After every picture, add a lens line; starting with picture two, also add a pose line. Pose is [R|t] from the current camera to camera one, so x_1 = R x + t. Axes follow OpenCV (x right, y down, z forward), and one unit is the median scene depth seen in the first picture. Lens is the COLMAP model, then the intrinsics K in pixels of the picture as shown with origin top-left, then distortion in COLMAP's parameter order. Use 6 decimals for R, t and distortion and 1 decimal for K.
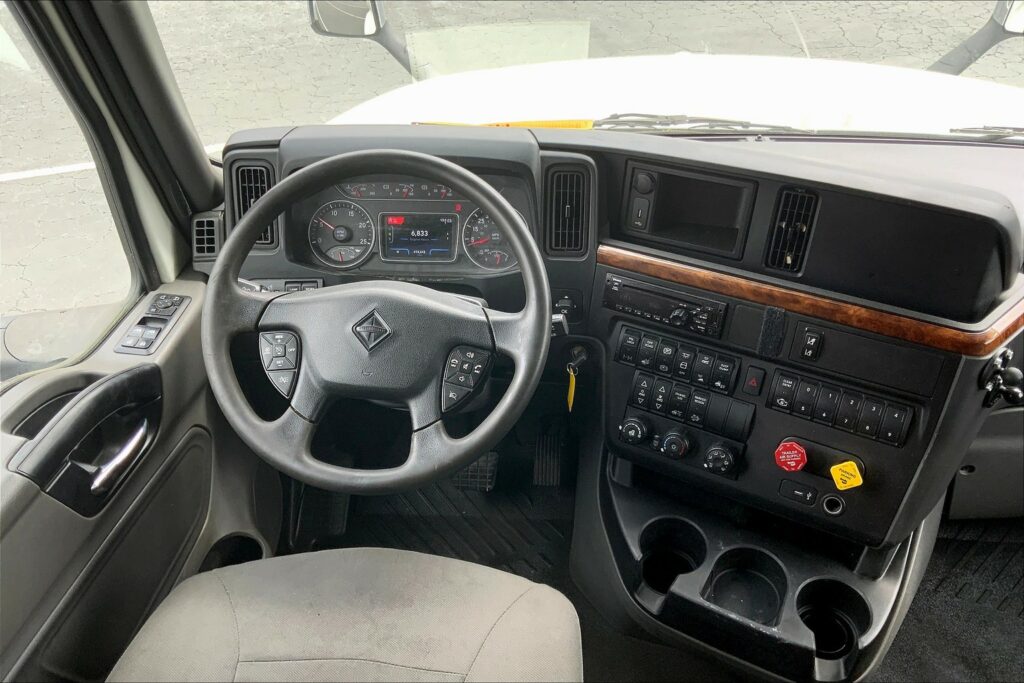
lens RADIAL K [[839.7, 0, 514.1], [0, 839.7, 339.5], [0, 0, 1]] dist [0.074431, -0.085433]
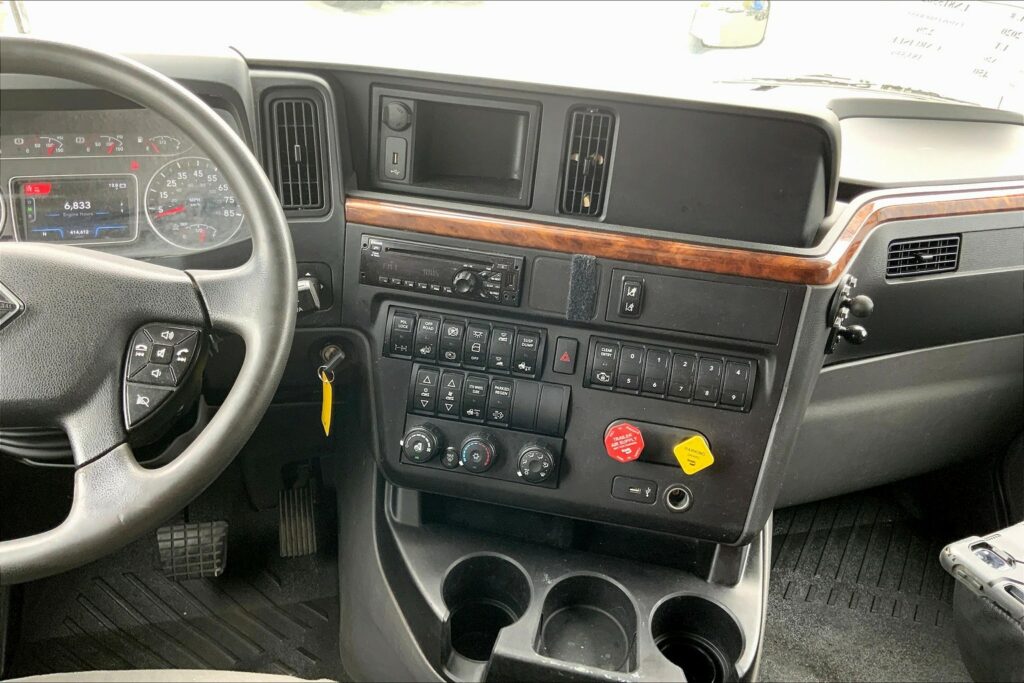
lens RADIAL K [[854.0, 0, 516.3], [0, 854.0, 339.9], [0, 0, 1]] dist [0.043652, -0.083323]
pose [[0.942441, -0.089311, 0.322224, -0.011336], [0.119182, 0.990099, -0.074158, 0.085461], [-0.312411, 0.108293, 0.943754, 0.262939]]
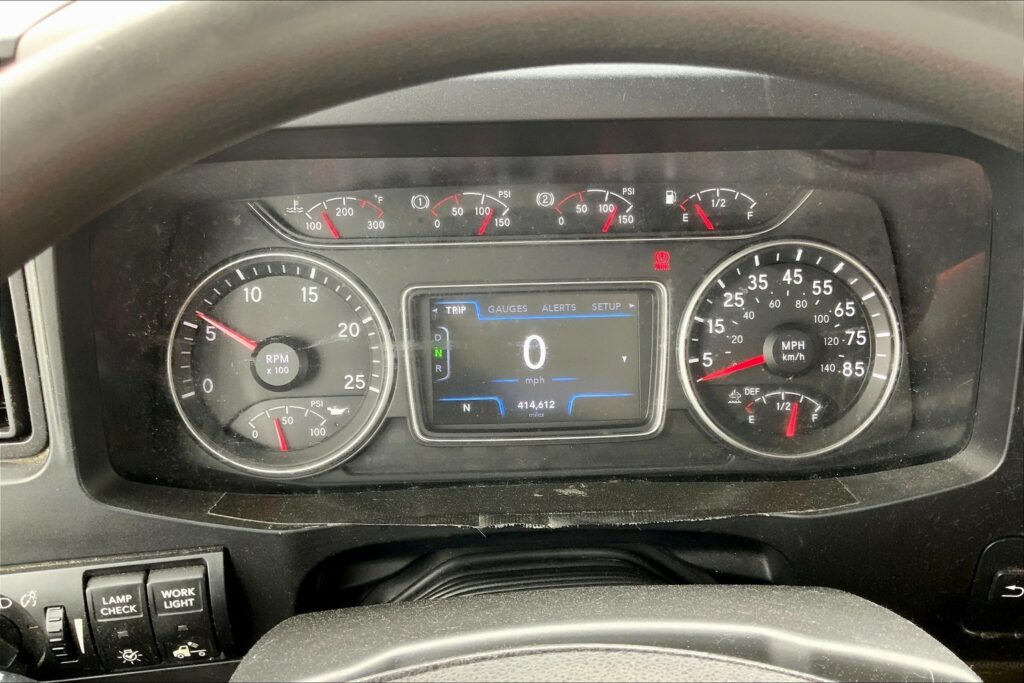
lens RADIAL K [[854.0, 0, 513.8], [0, 854.0, 338.8], [0, 0, 1]] dist [0.043652, -0.083323]
pose [[0.994552, -0.051971, 0.090362, -0.164152], [0.049955, 0.998452, 0.024437, -0.151577], [-0.091493, -0.019790, 0.995609, 0.757418]]
